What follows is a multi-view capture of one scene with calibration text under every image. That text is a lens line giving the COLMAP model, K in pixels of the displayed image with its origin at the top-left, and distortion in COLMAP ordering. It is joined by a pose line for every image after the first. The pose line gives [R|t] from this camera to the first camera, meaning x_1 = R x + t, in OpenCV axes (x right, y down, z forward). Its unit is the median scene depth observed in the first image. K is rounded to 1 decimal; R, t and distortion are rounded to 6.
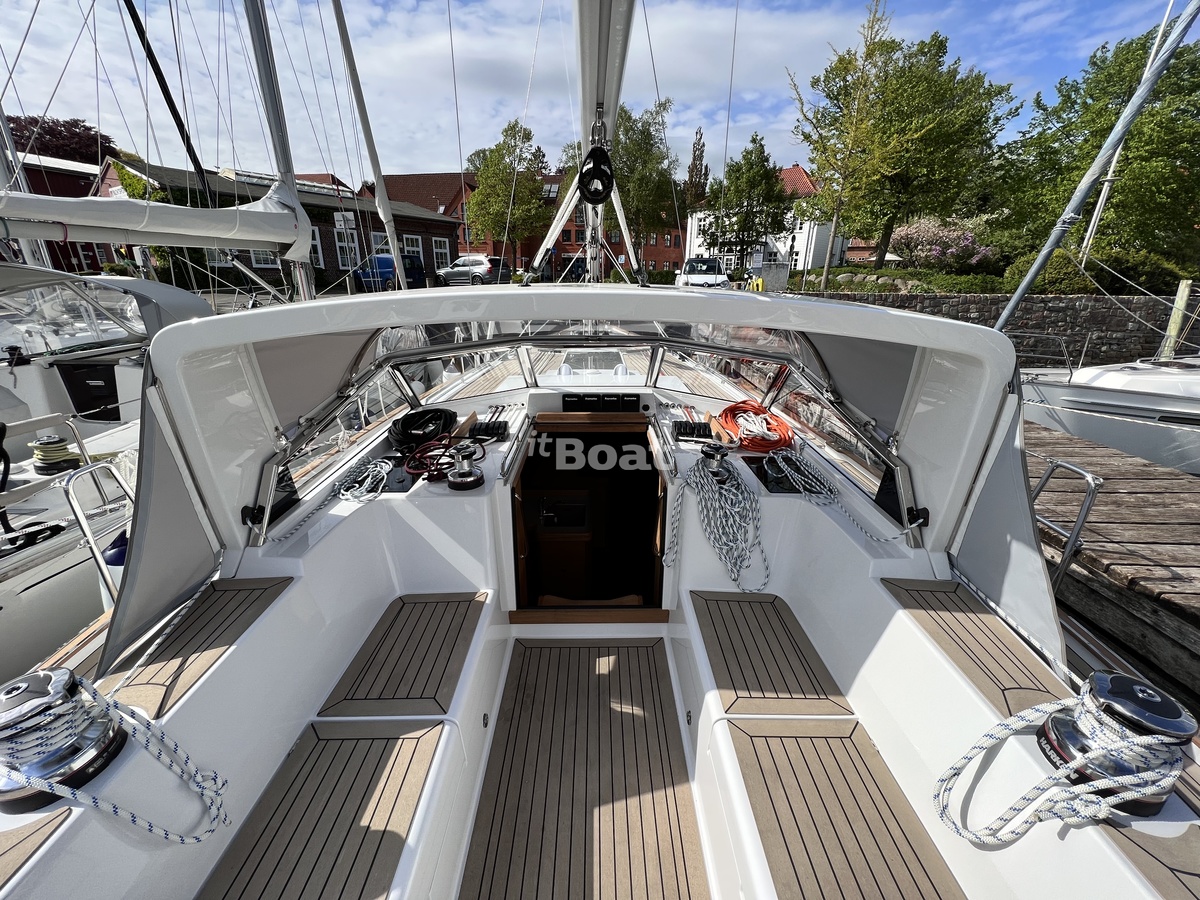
lens RADIAL K [[482.7, 0, 600.0], [0, 482.7, 450.0], [0, 0, 1]] dist [0.000277, 0.000009]
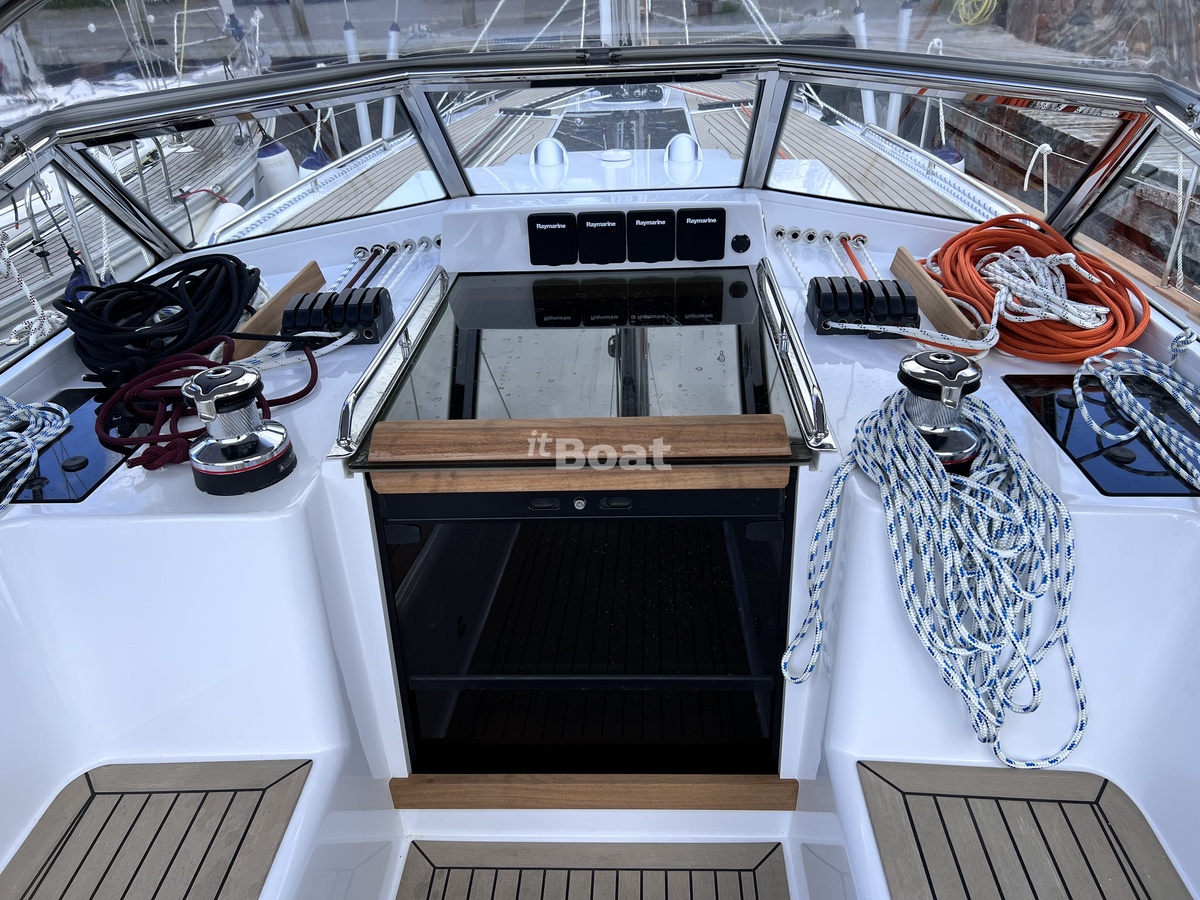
lens RADIAL K [[902.3, 0, 600.0], [0, 902.3, 450.0], [0, 0, 1]] dist [0.004702, 0.000905]
pose [[0.997365, -0.011343, -0.071653, 0.040478], [0.021450, 0.989649, 0.141897, -0.037005], [0.069302, -0.143060, 0.987285, 0.318977]]
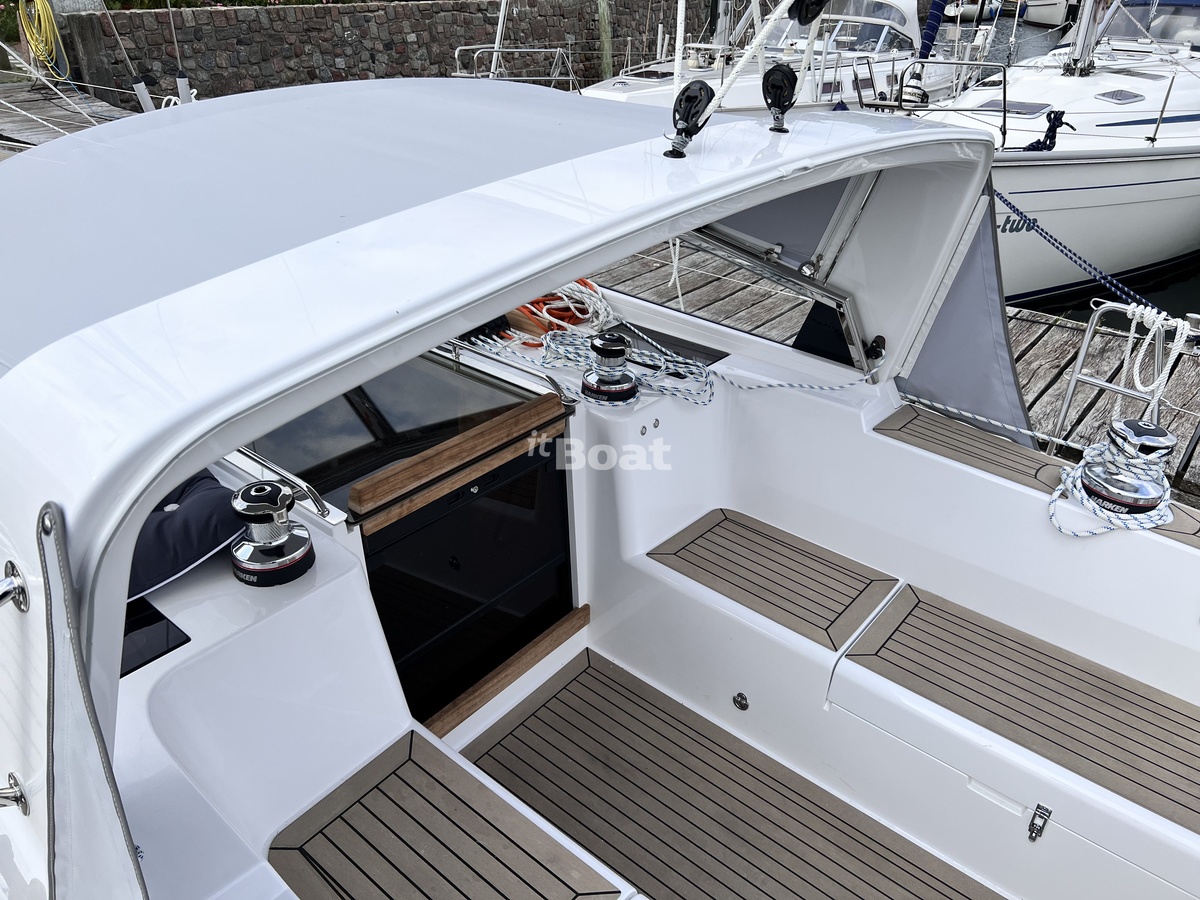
lens RADIAL K [[902.3, 0, 600.0], [0, 902.3, 450.0], [0, 0, 1]] dist [0.004702, 0.000905]
pose [[0.645219, -0.364869, 0.671240, -0.584001], [0.250414, 0.931054, 0.265390, -0.174560], [-0.721793, -0.003147, 0.692102, 0.164641]]
